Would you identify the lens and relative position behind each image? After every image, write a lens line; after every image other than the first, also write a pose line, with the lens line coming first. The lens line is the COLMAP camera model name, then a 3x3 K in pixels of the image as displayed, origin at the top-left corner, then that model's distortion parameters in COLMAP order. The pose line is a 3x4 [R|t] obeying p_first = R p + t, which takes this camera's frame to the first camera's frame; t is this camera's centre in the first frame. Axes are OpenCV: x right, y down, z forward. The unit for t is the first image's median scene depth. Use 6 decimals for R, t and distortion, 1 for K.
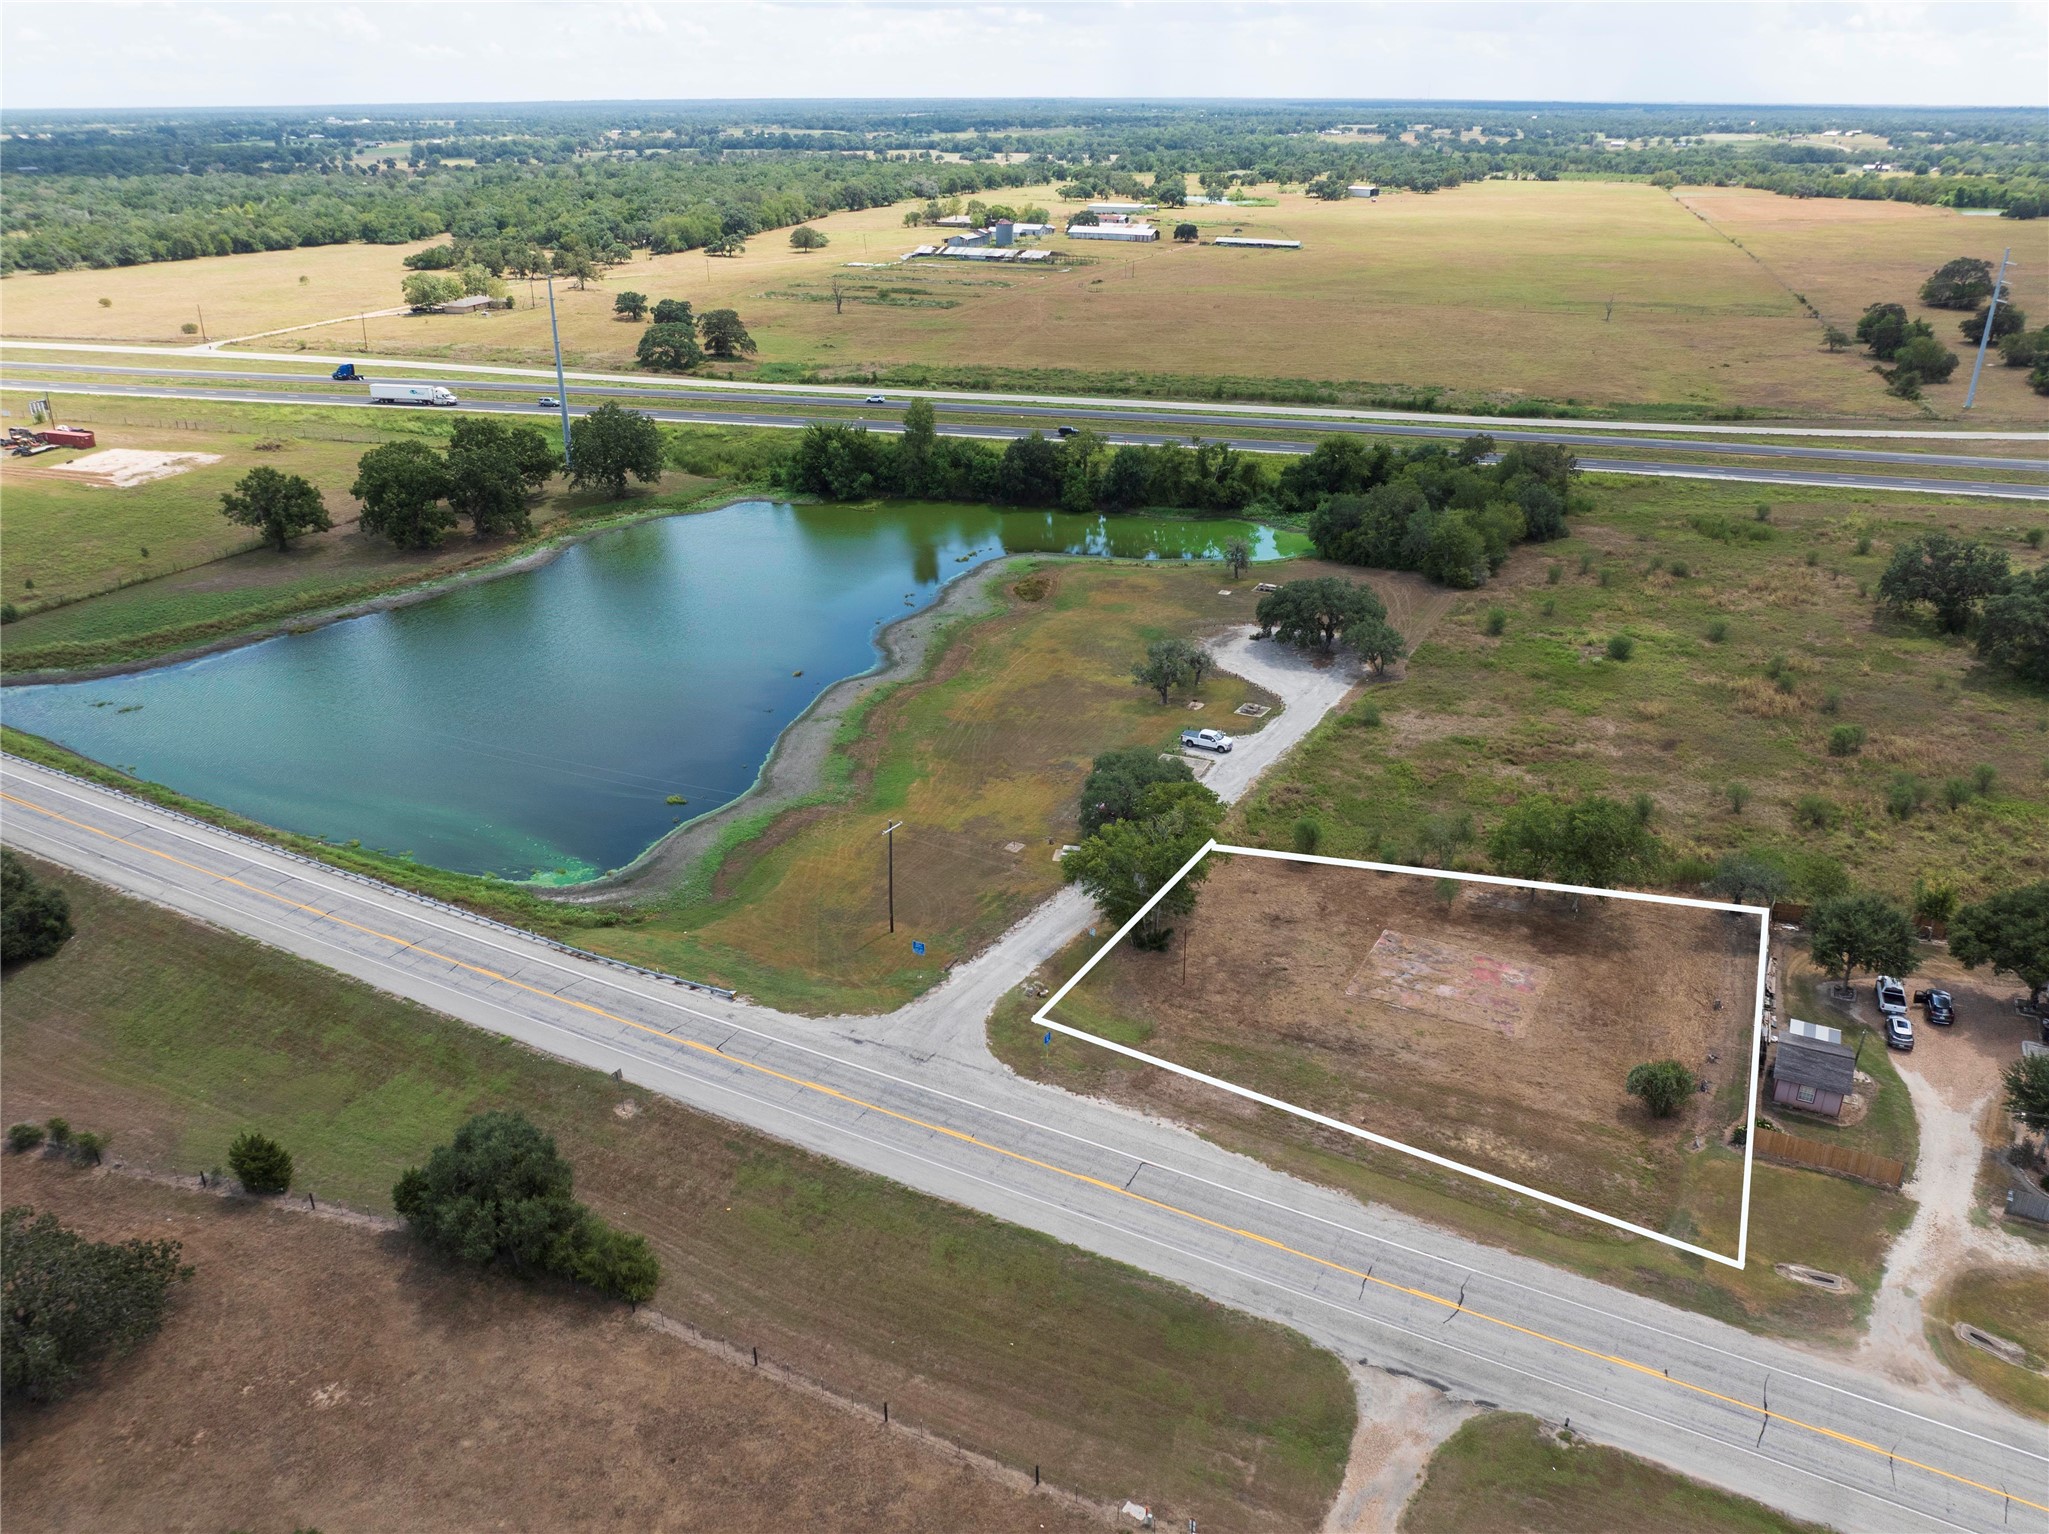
lens RADIAL K [[1516.1, 0, 1024.5], [0, 1516.1, 767.0], [0, 0, 1]] dist [-0.039745, 0.004162]
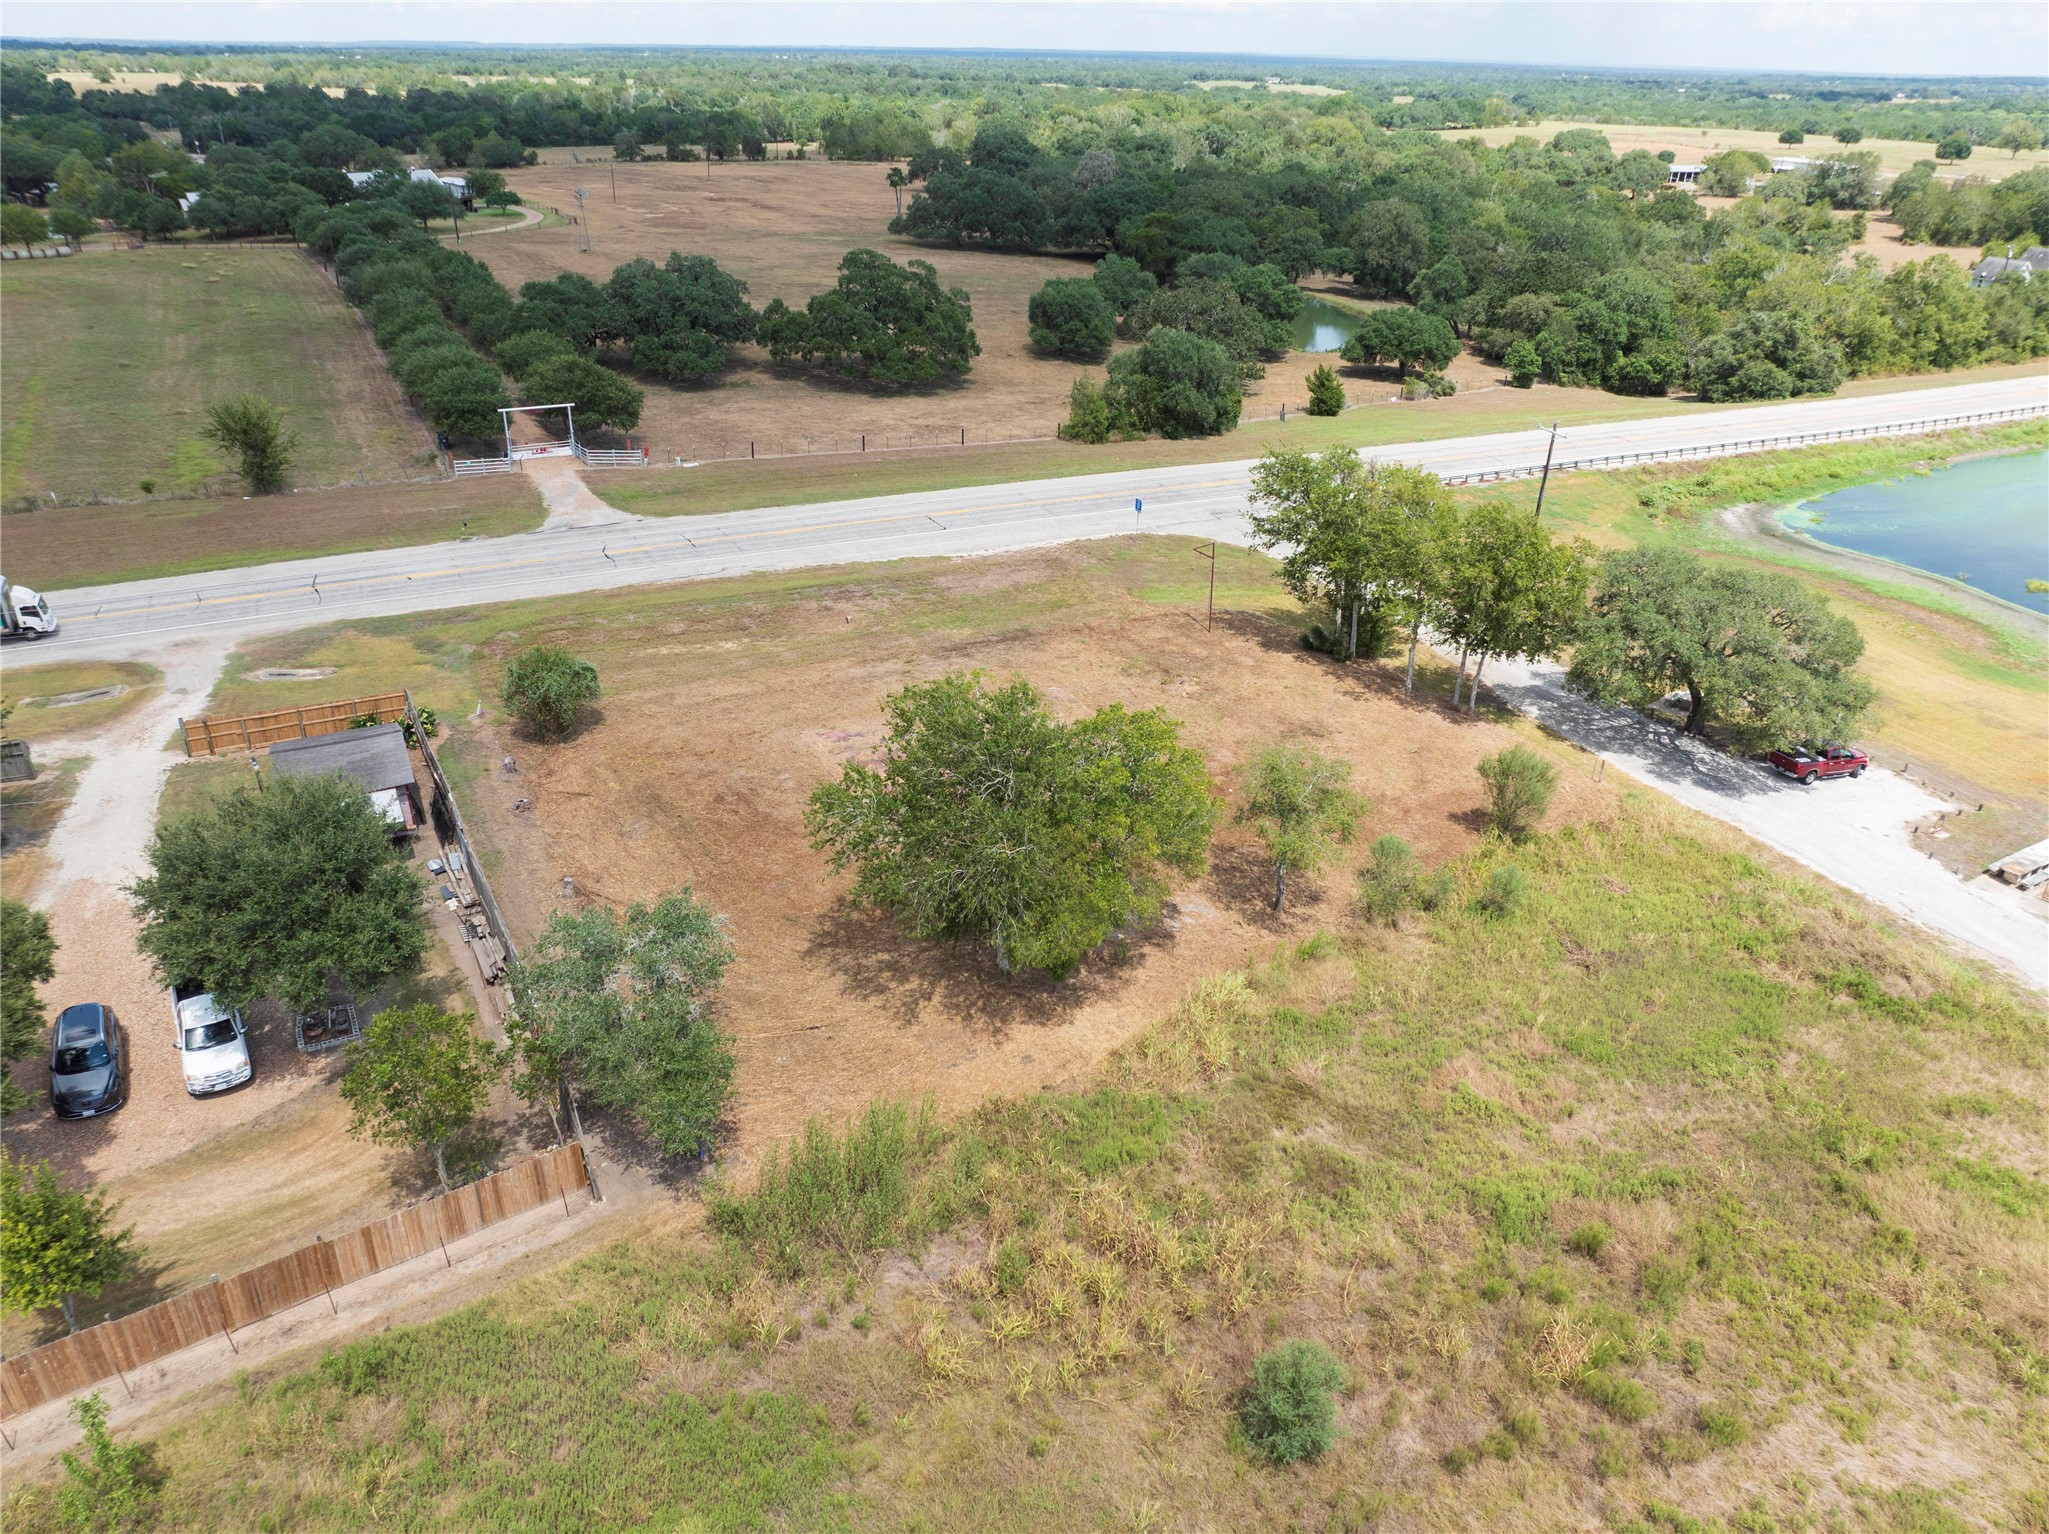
lens RADIAL K [[1438.9, 0, 1028.5], [0, 1438.9, 775.4], [0, 0, 1]] dist [-0.047639, 0.021436]
pose [[-0.569220, 0.369496, -0.734480, 0.598476], [-0.351624, 0.698106, 0.623705, -0.177128], [0.743202, 0.613287, -0.267453, 1.030850]]
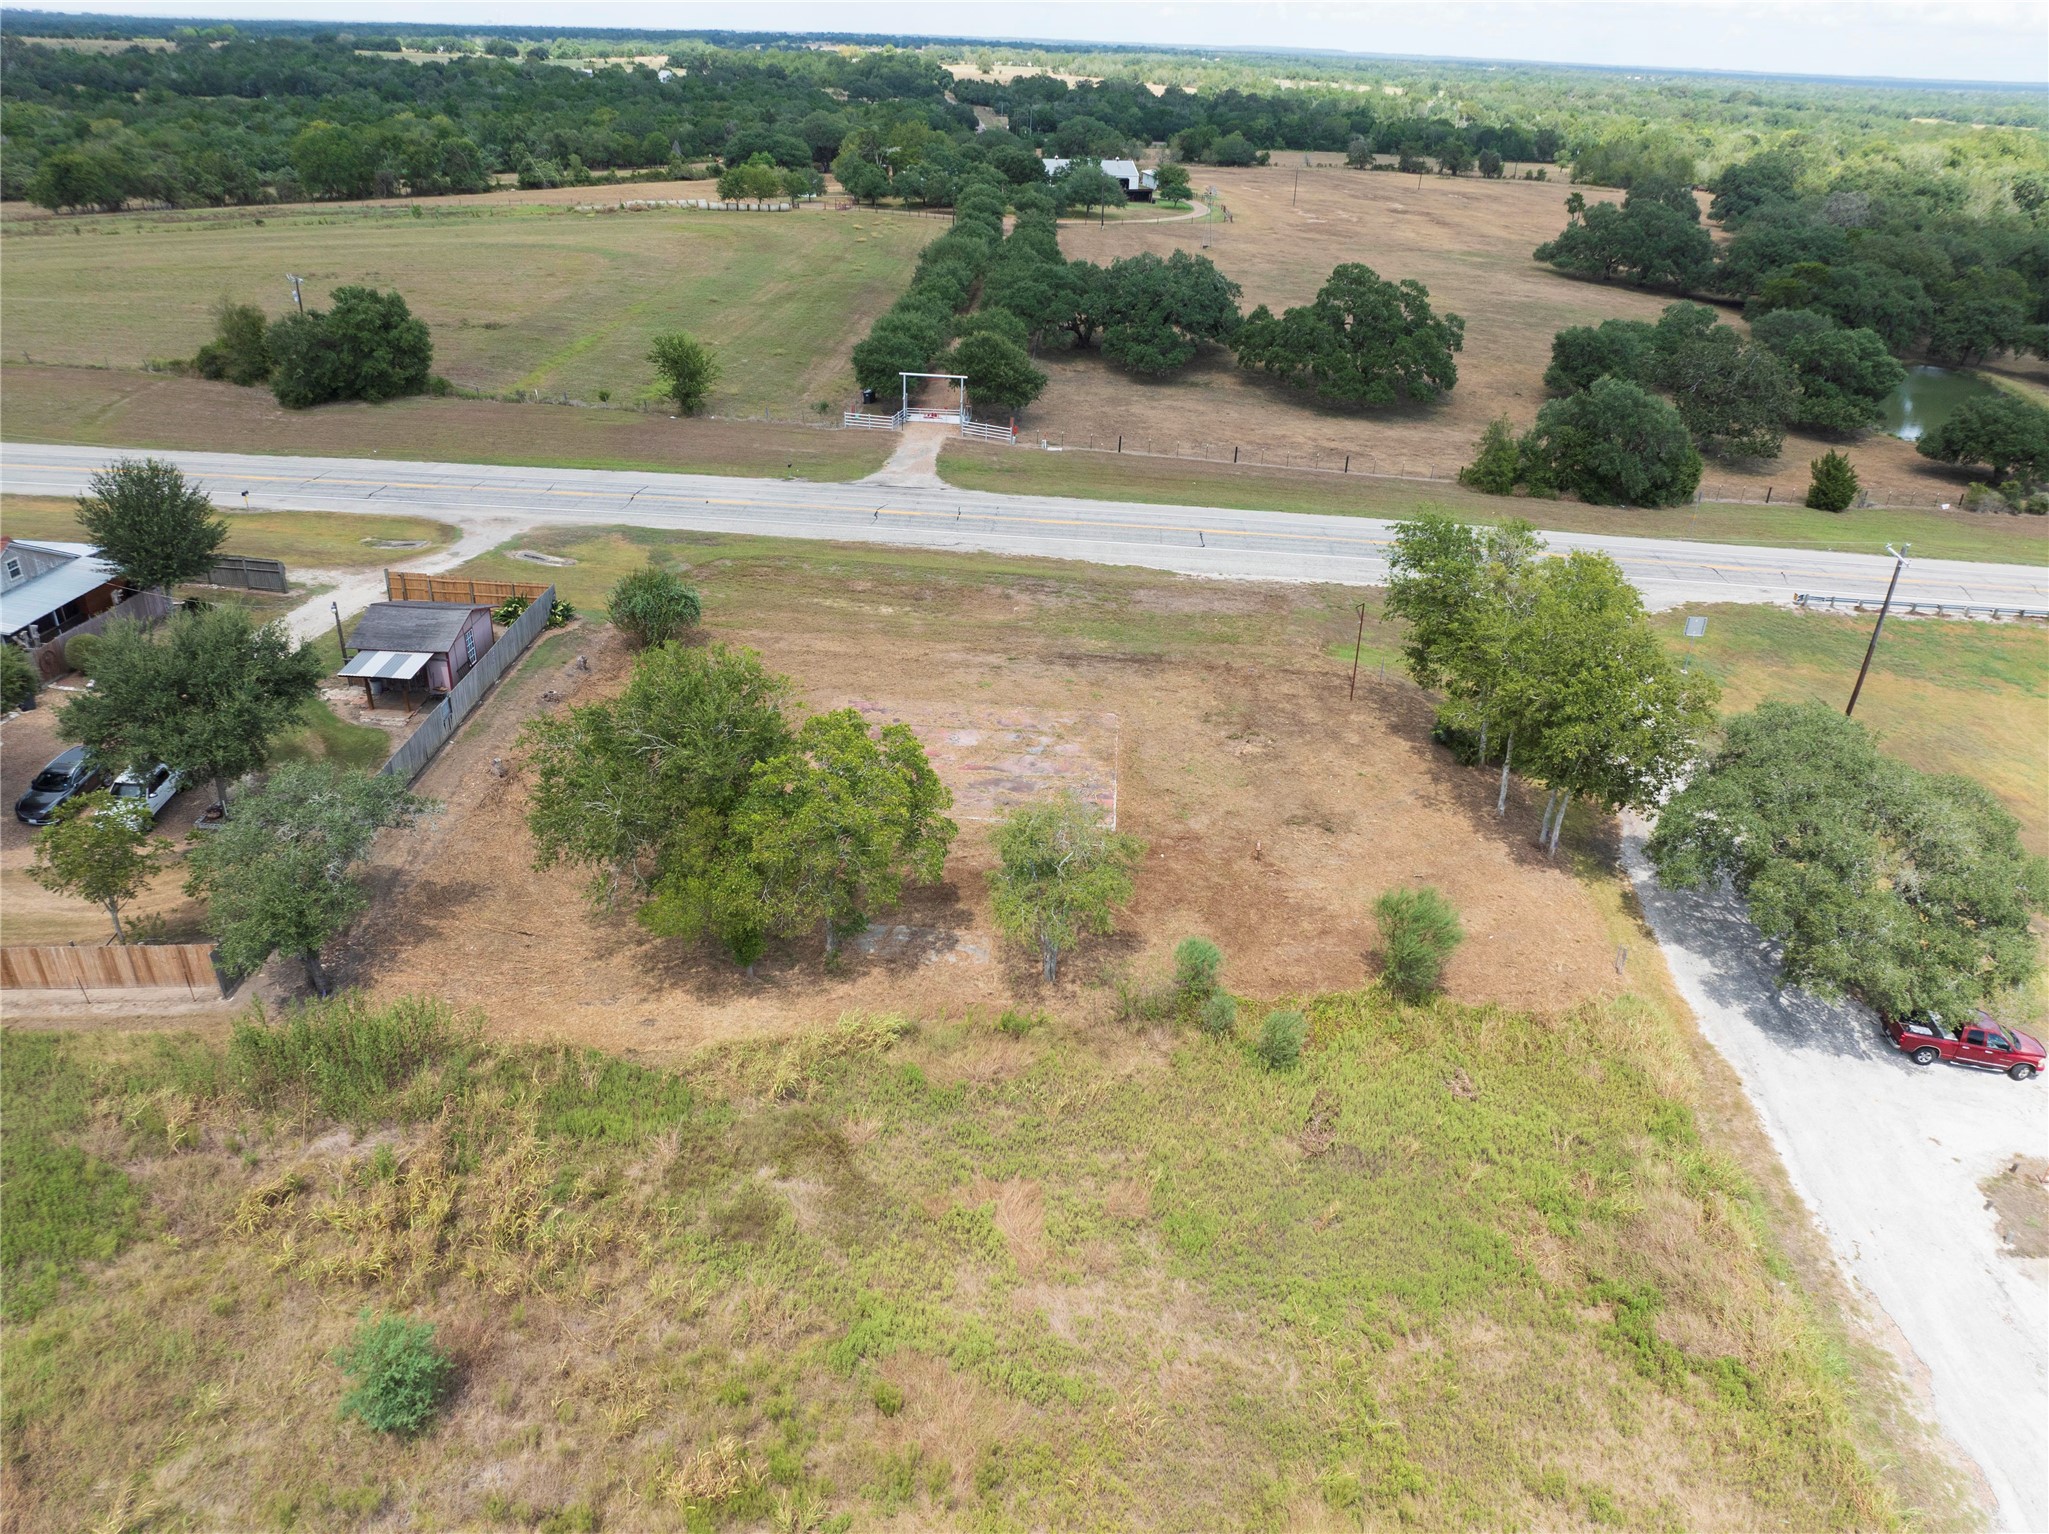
lens RADIAL K [[1438.9, 0, 1028.5], [0, 1438.9, 775.4], [0, 0, 1]] dist [-0.047639, 0.021436]
pose [[-0.906090, 0.171888, -0.386594, 0.415918], [-0.200218, 0.630751, 0.749711, -0.233360], [0.372711, 0.756708, -0.537102, 1.155211]]
